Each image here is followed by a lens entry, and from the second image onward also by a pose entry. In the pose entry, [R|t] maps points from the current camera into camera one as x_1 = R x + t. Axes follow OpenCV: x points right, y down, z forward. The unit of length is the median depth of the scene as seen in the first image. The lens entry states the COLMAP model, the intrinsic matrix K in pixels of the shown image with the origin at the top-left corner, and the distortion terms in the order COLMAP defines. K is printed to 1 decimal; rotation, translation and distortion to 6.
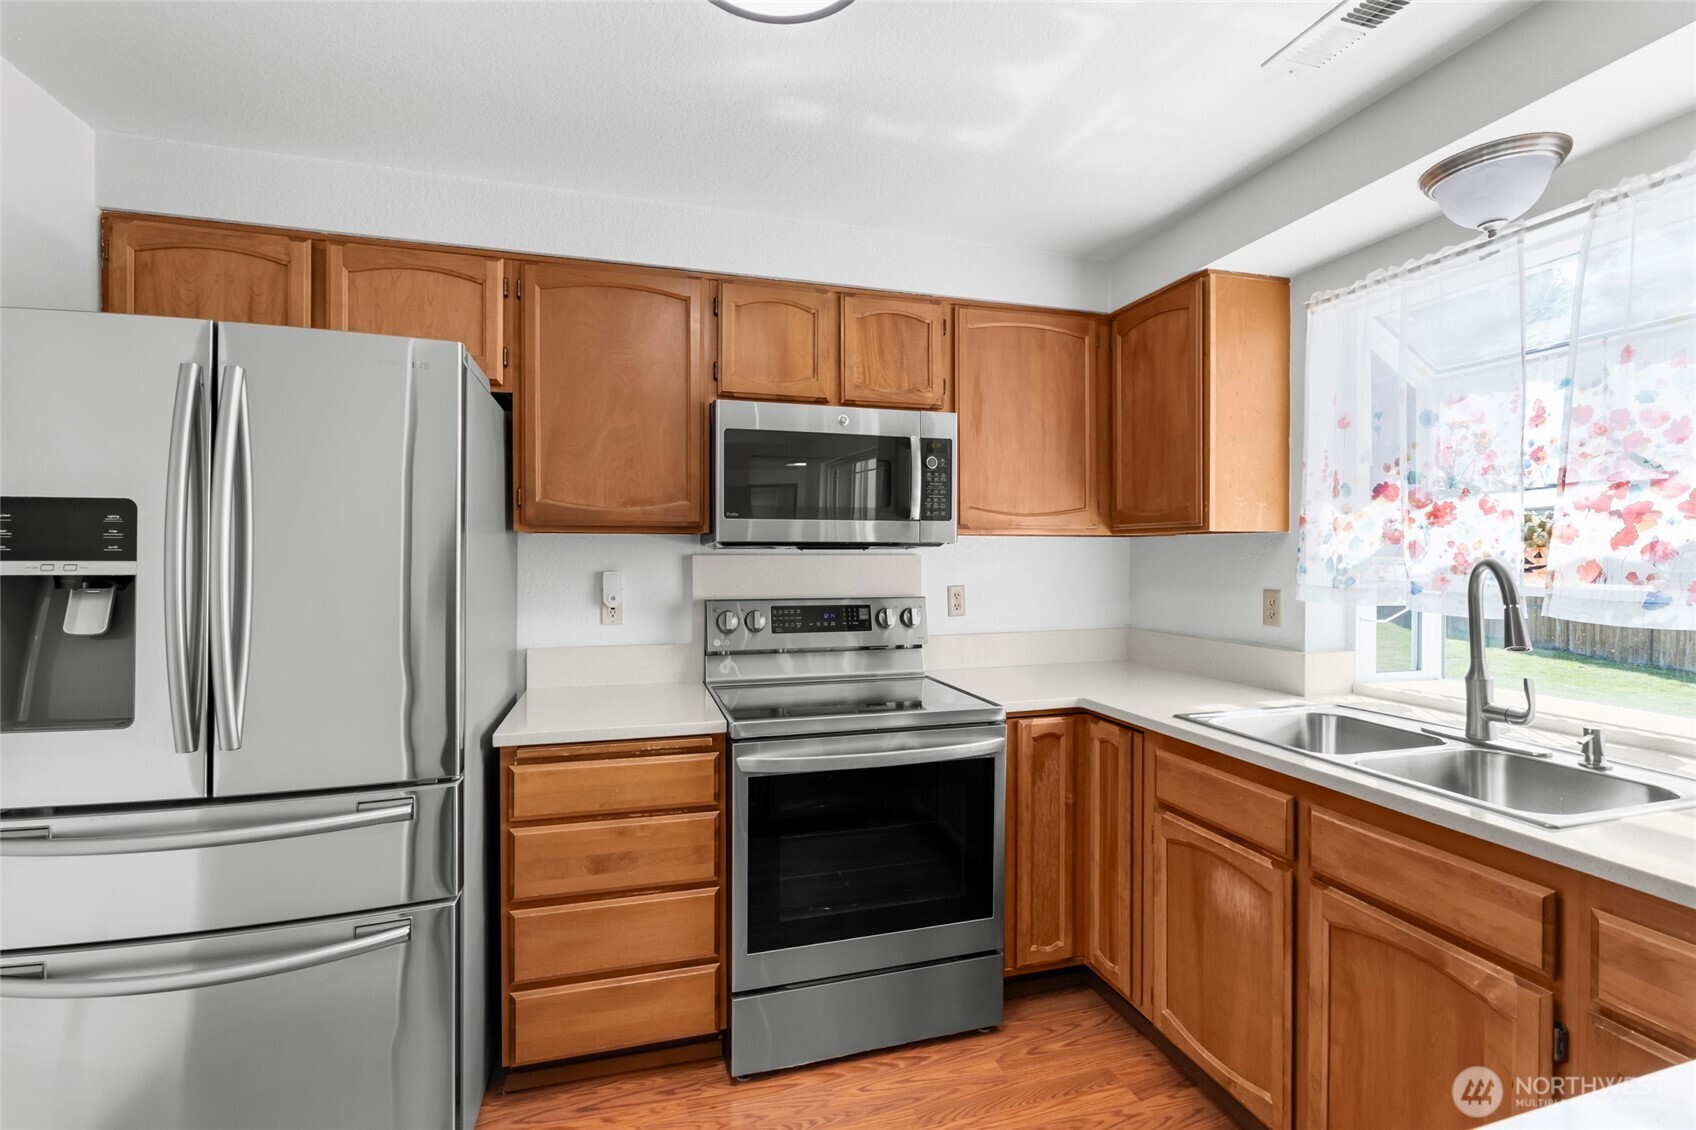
lens RADIAL K [[769.0, 0, 854.1], [0, 769.0, 557.4], [0, 0, 1]] dist [-0.002763, 0.000058]
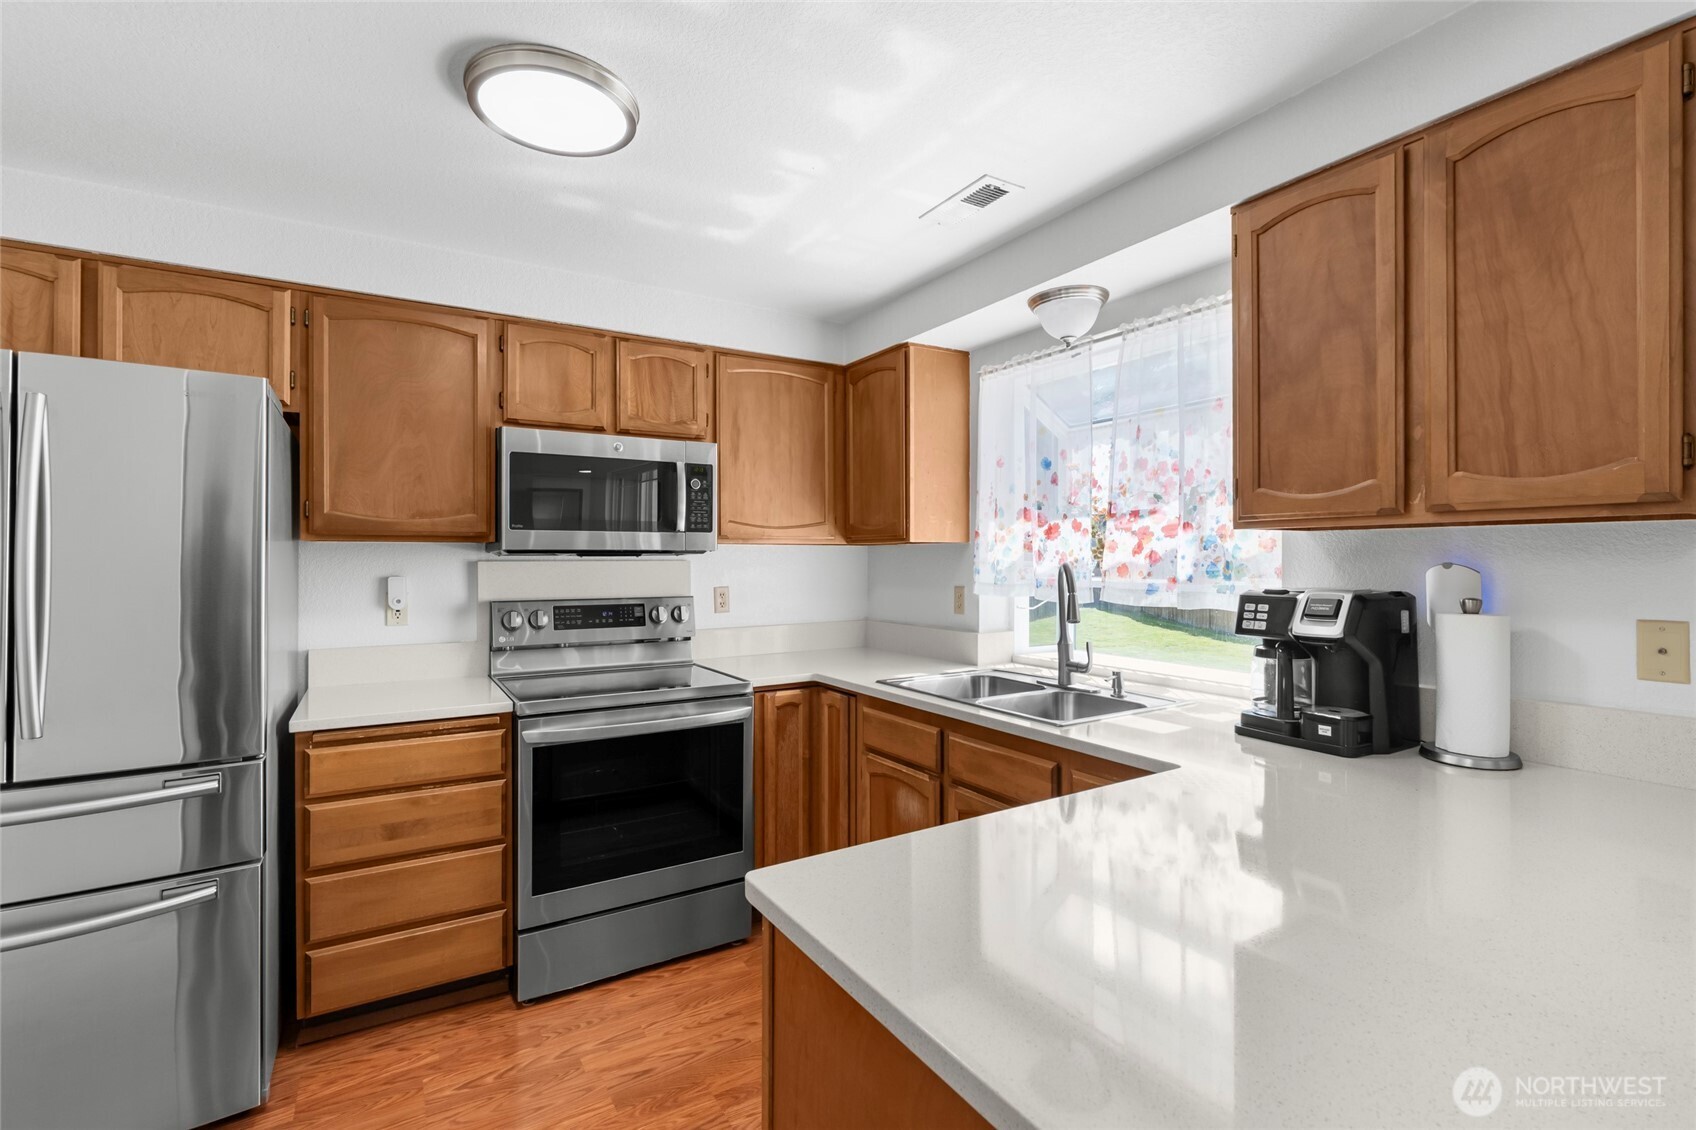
lens RADIAL K [[769.0, 0, 854.1], [0, 769.0, 557.4], [0, 0, 1]] dist [-0.002763, 0.000058]
pose [[0.965515, -0.001360, 0.260344, 0.030265], [0.003050, 0.999977, -0.006088, -0.000217], [-0.260329, 0.006672, 0.965497, -0.252376]]
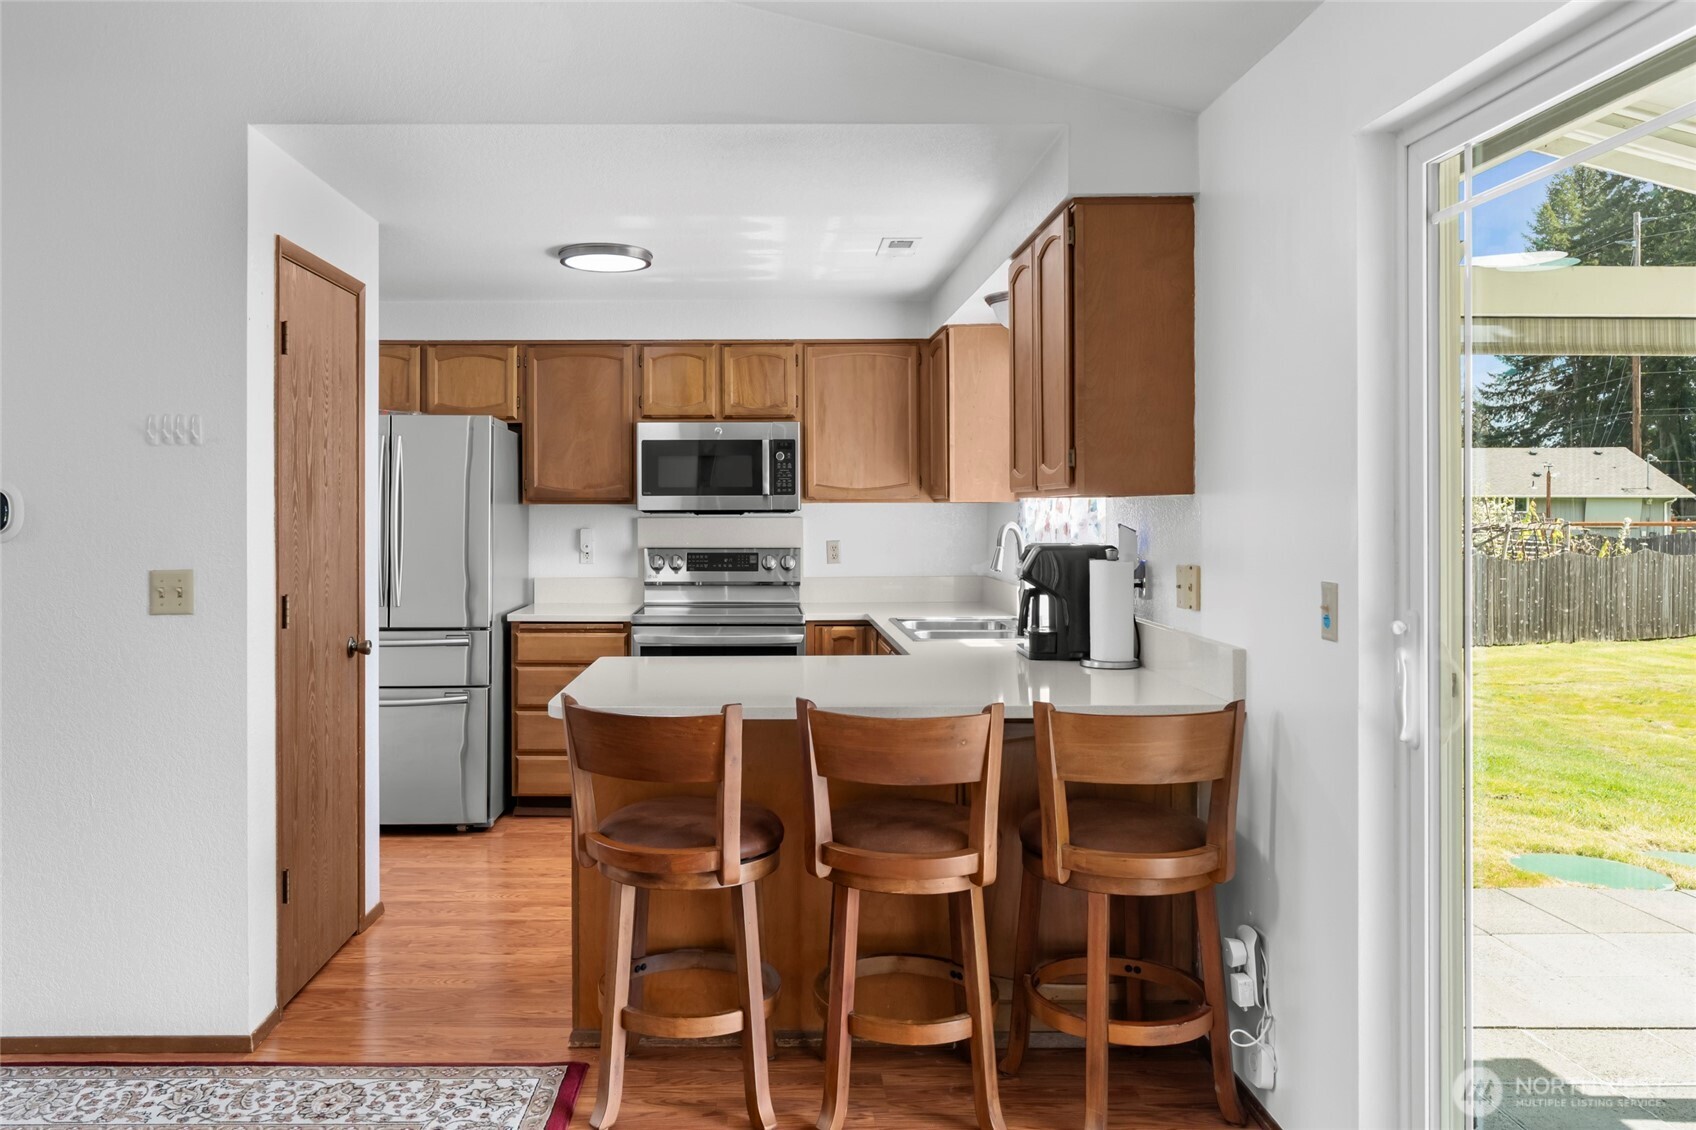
lens RADIAL K [[1203.5, 0, 751.8], [0, 1203.5, 501.5], [0, 0, 1]] dist [-0.002549, -0.001934]
pose [[0.957198, -0.003911, -0.289409, 0.803869], [0.001007, 0.999948, -0.010182, -0.013060], [0.289434, 0.009454, 0.957151, -1.385557]]
